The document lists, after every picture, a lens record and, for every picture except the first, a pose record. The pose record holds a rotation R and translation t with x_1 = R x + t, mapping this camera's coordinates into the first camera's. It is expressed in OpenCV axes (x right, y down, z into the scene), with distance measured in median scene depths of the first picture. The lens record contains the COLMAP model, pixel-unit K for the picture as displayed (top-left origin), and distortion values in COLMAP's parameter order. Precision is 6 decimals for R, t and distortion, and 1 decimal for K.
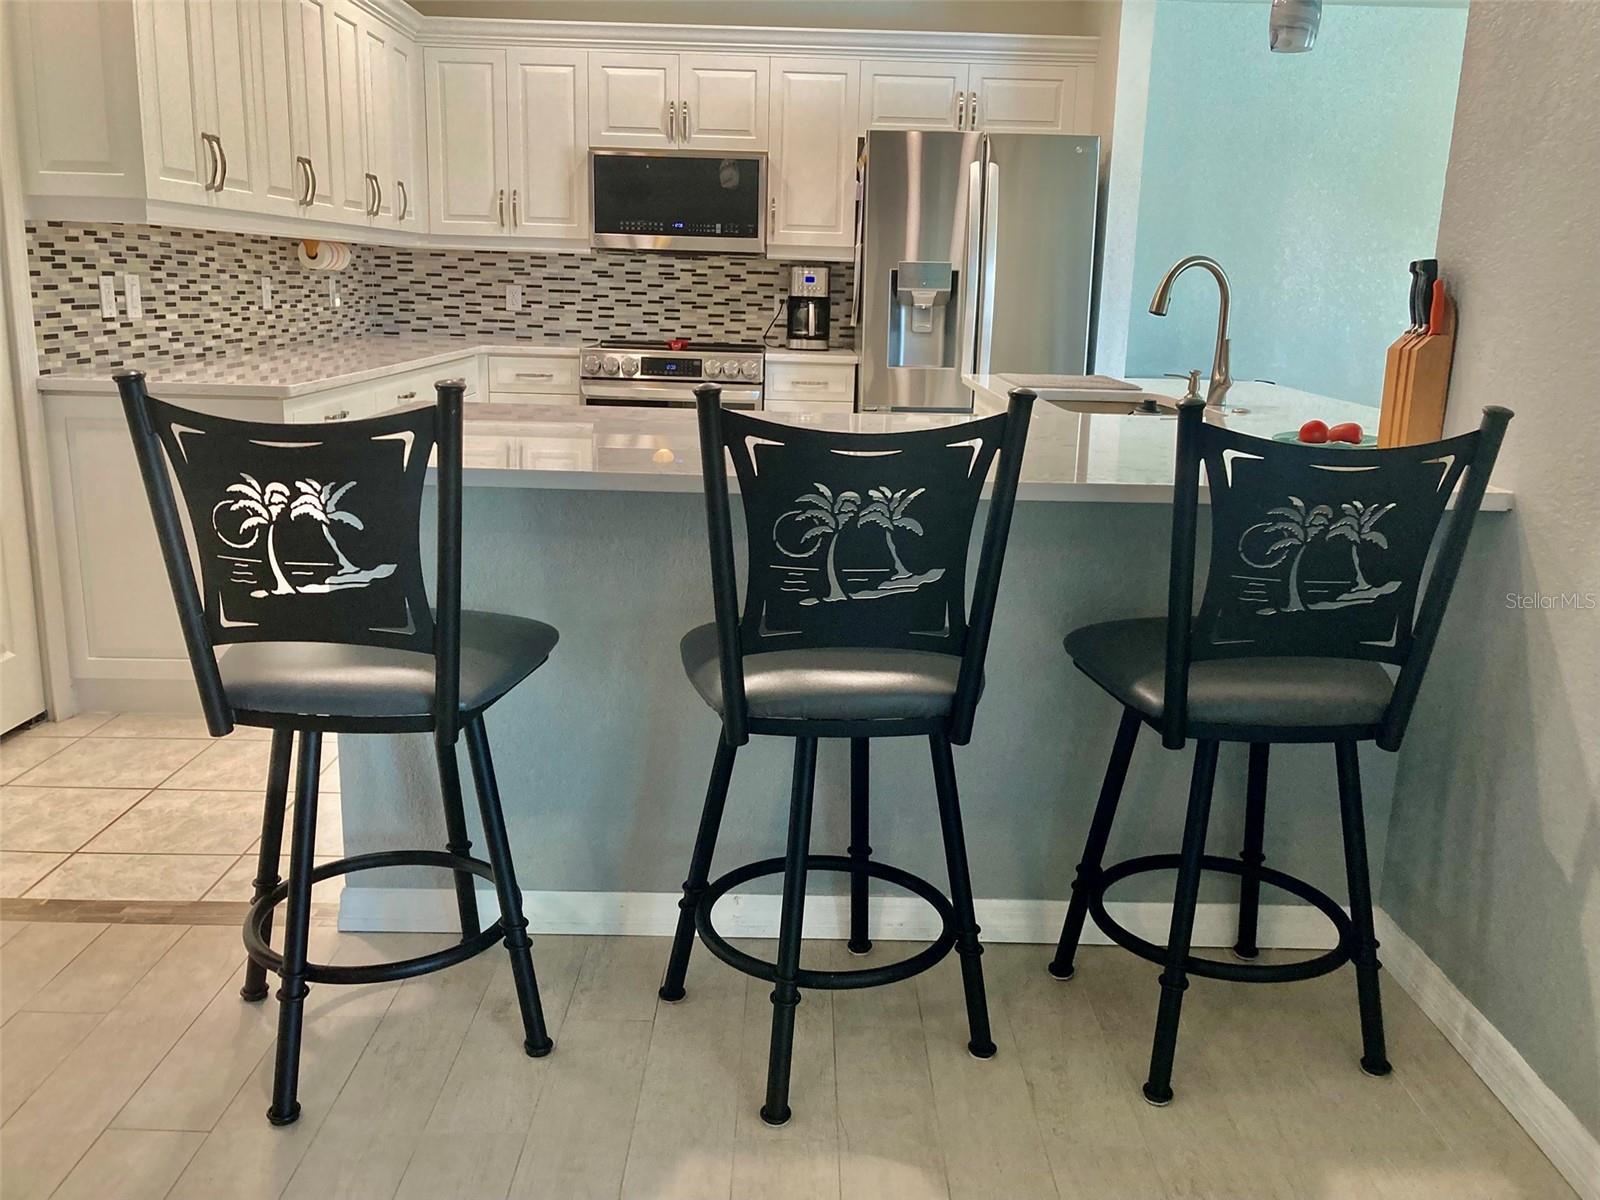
lens RADIAL K [[1328.4, 0, 809.8], [0, 1328.4, 579.1], [0, 0, 1]] dist [0.005871, 0.002933]
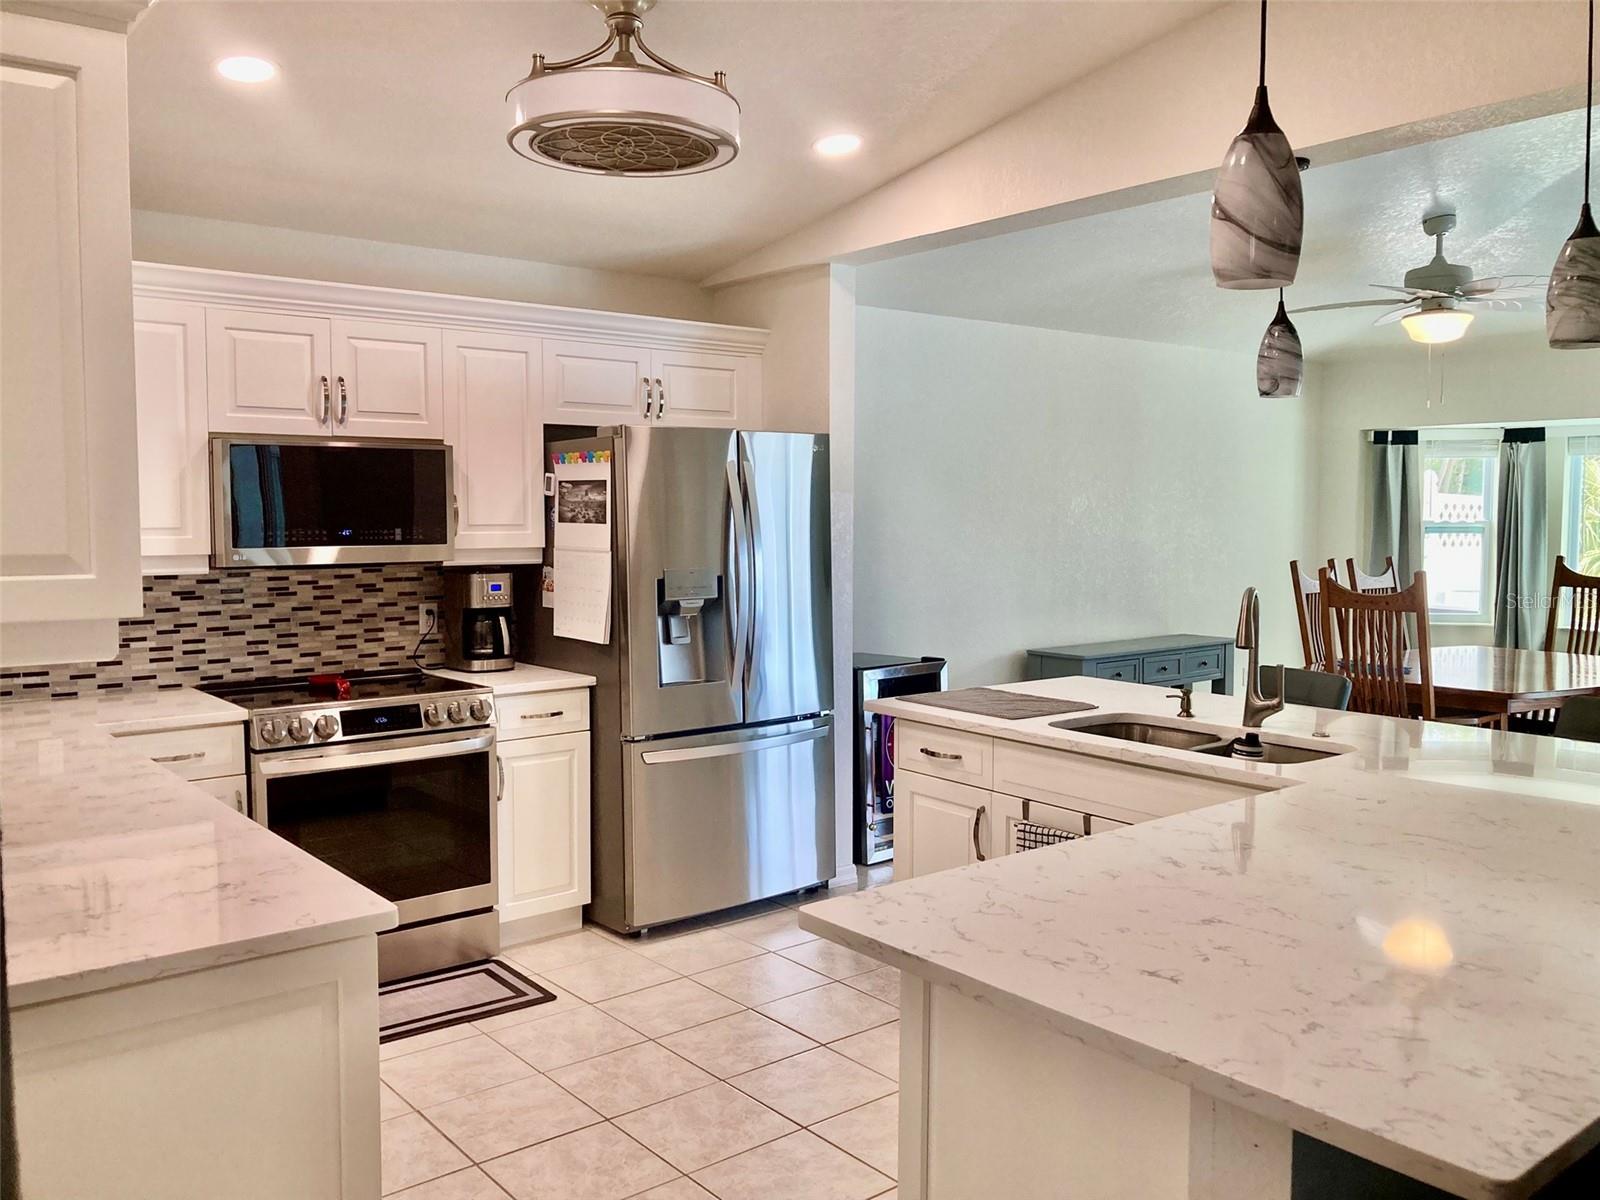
lens RADIAL K [[1311.9, 0, 826.6], [0, 1311.9, 584.6], [0, 0, 1]] dist [-0.009517, 0.030699]
pose [[0.774143, -0.067396, 0.629413, -0.362319], [0.159885, 0.982895, -0.091405, -0.123426], [-0.612487, 0.171394, 0.771676, 0.252832]]
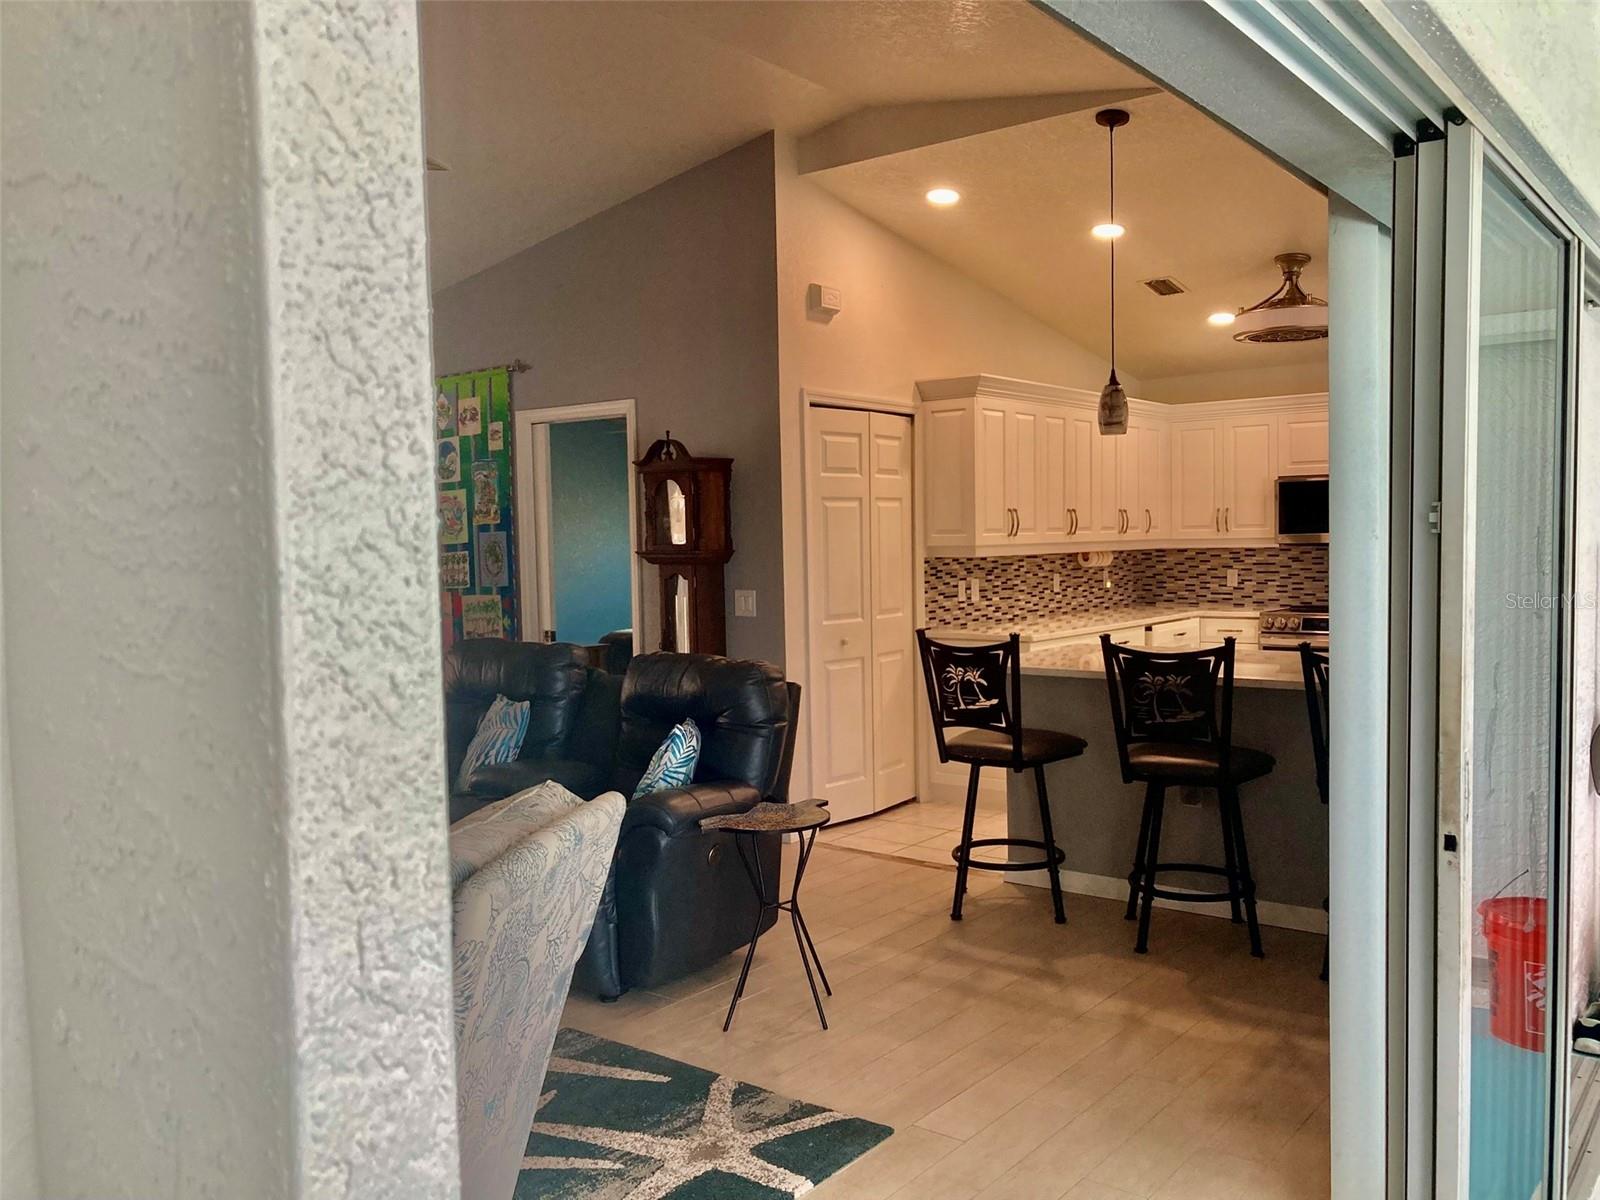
lens RADIAL K [[1325.6, 0, 800.0], [0, 1325.6, 600.0], [0, 0, 1]] dist [0.057627, -0.002693]
pose [[0.783451, -0.012039, -0.621337, 0.335682], [-0.095933, 0.985485, -0.140057, 0.065904], [0.614004, 0.169335, 0.770924, -0.437358]]
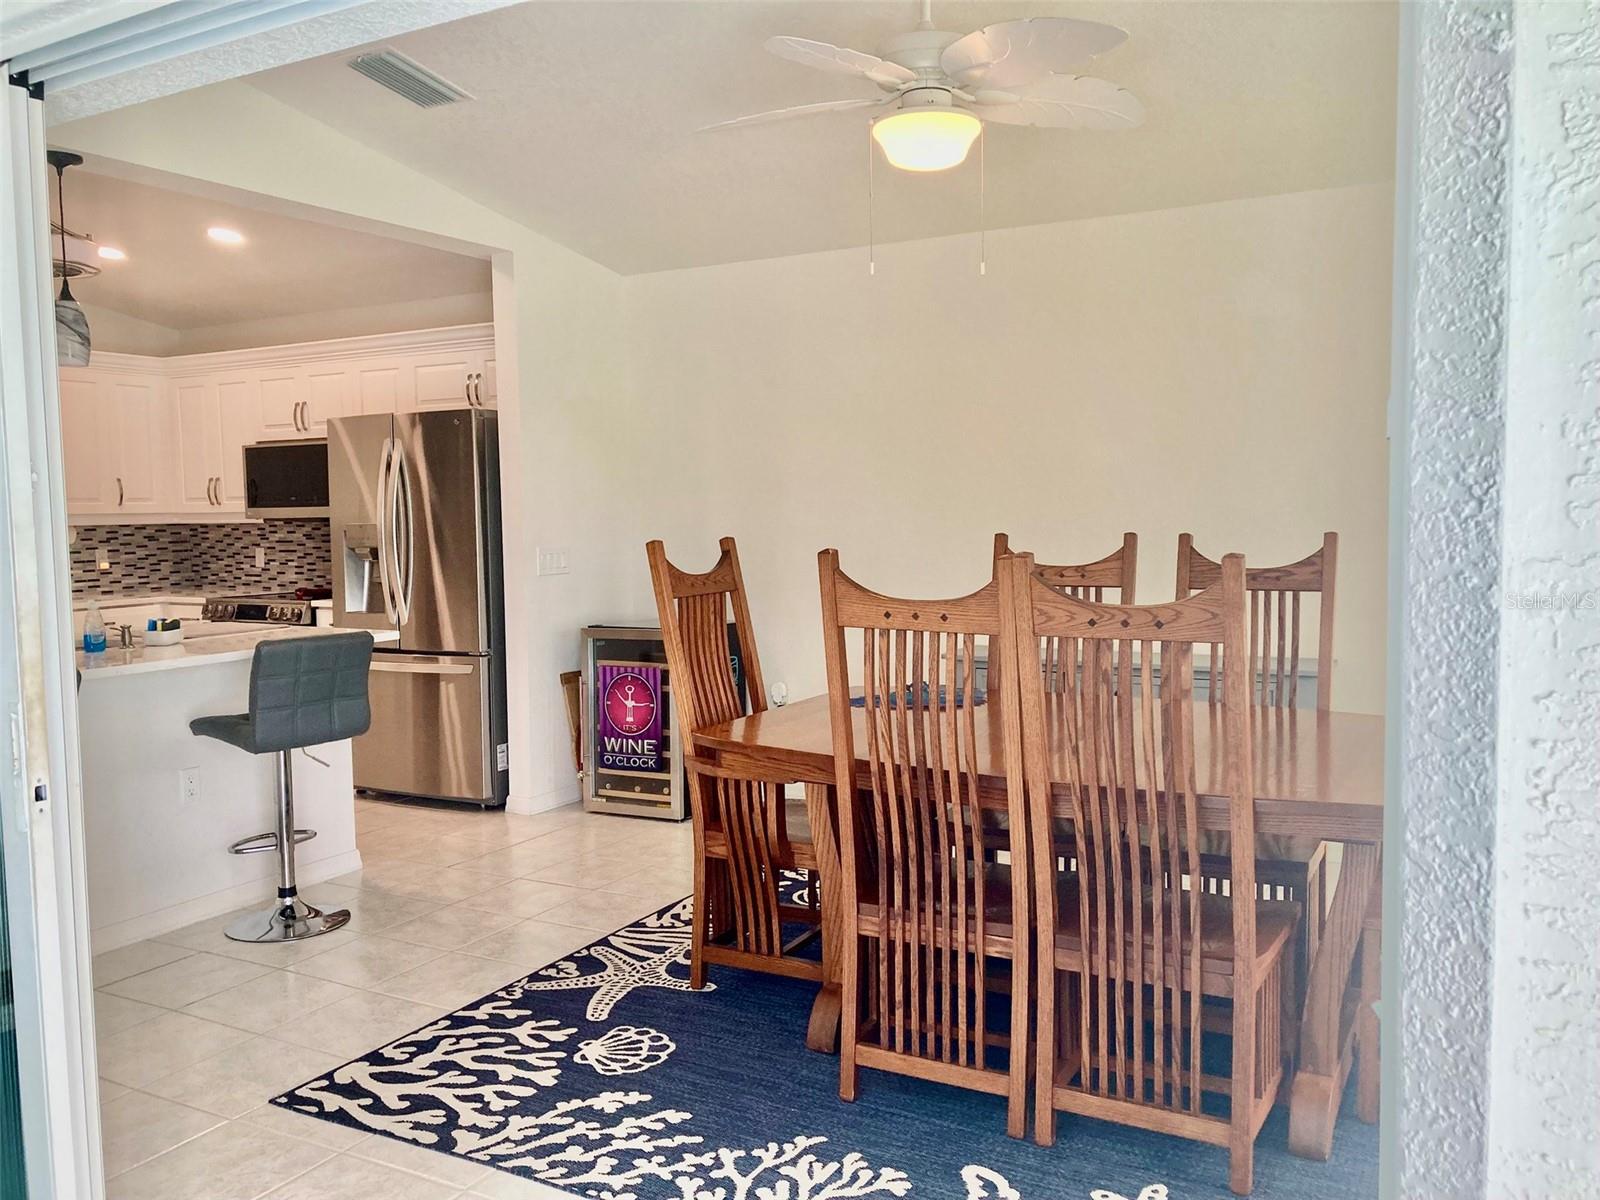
lens RADIAL K [[1300.5, 0, 810.0], [0, 1300.5, 616.8], [0, 0, 1]] dist [-0.001725, 0.004028]
pose [[0.871933, 0.001306, -0.489624, 0.917475], [-0.069752, 0.990128, -0.121574, -0.043302], [0.484632, 0.140157, 0.863417, 0.201049]]
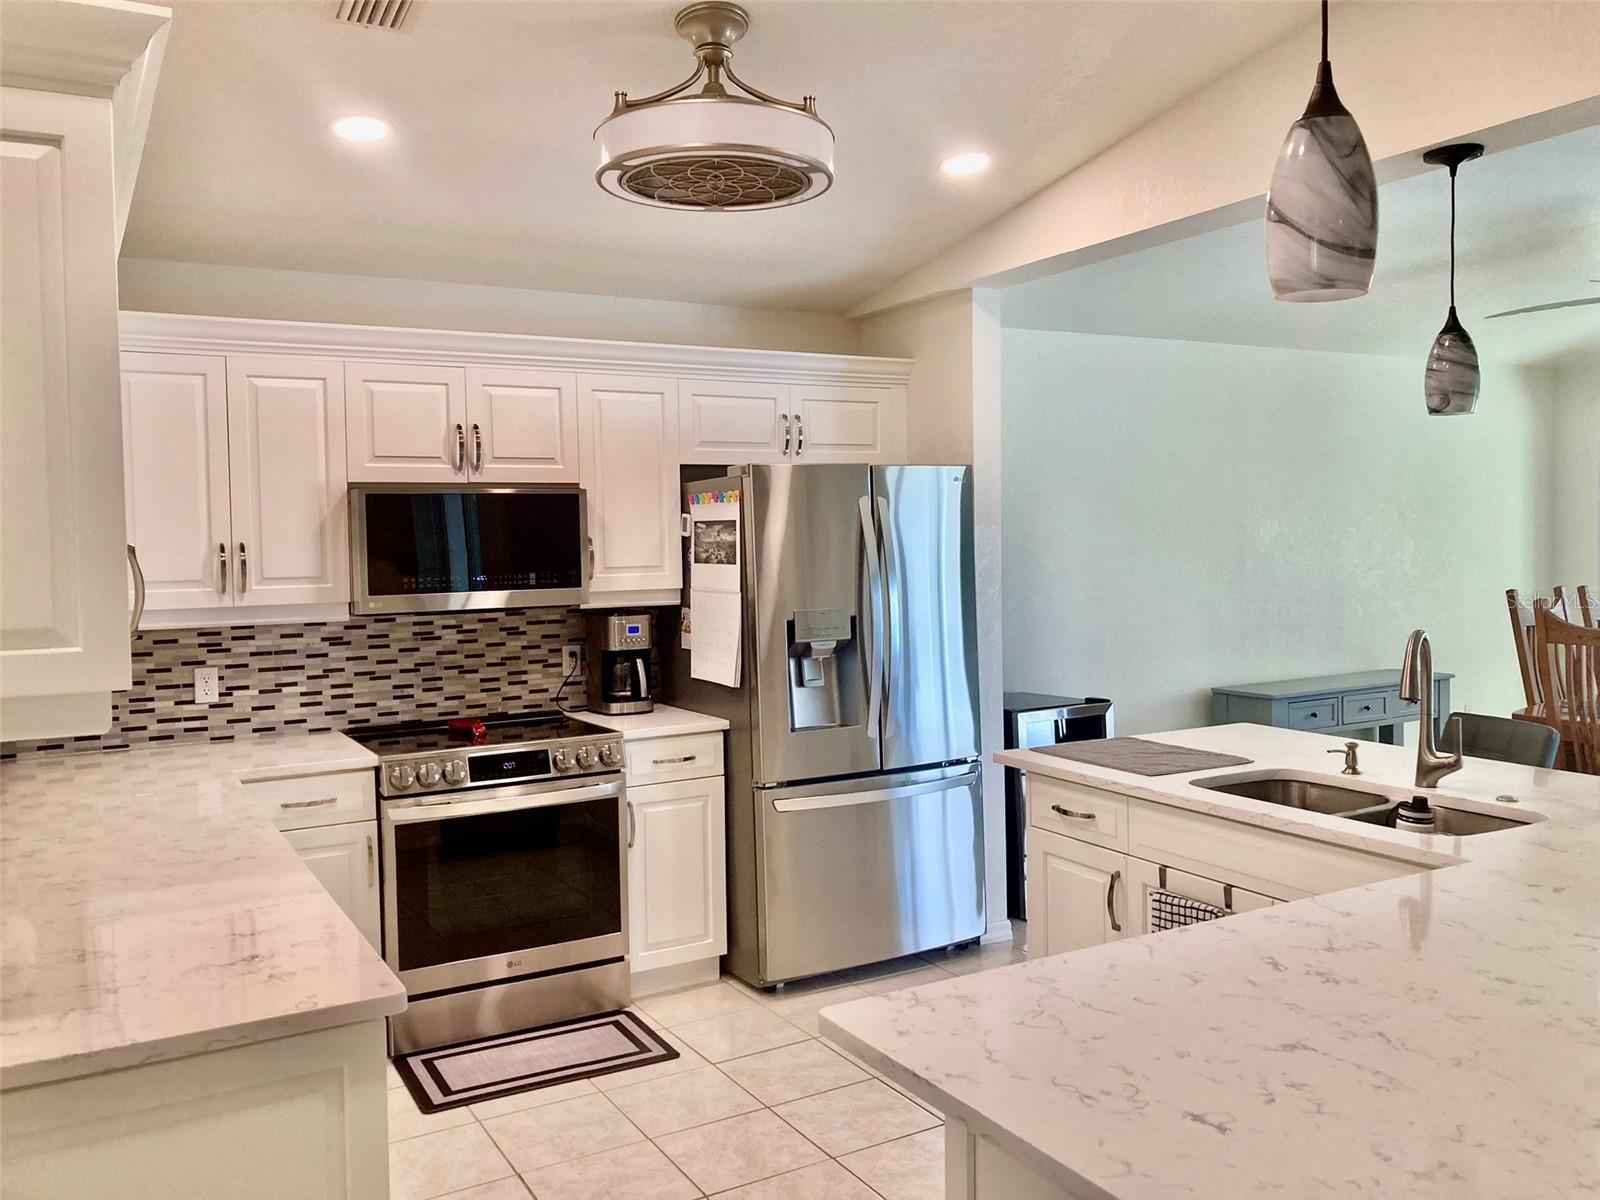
lens RADIAL K [[1313.4, 0, 826.4], [0, 1313.4, 580.1], [0, 0, 1]] dist [0.012811, 0.005007]
pose [[0.866843, -0.063612, 0.494507, -0.302512], [0.151428, 0.978566, -0.139564, -0.128064], [-0.475030, 0.195862, 0.857896, 0.250069]]
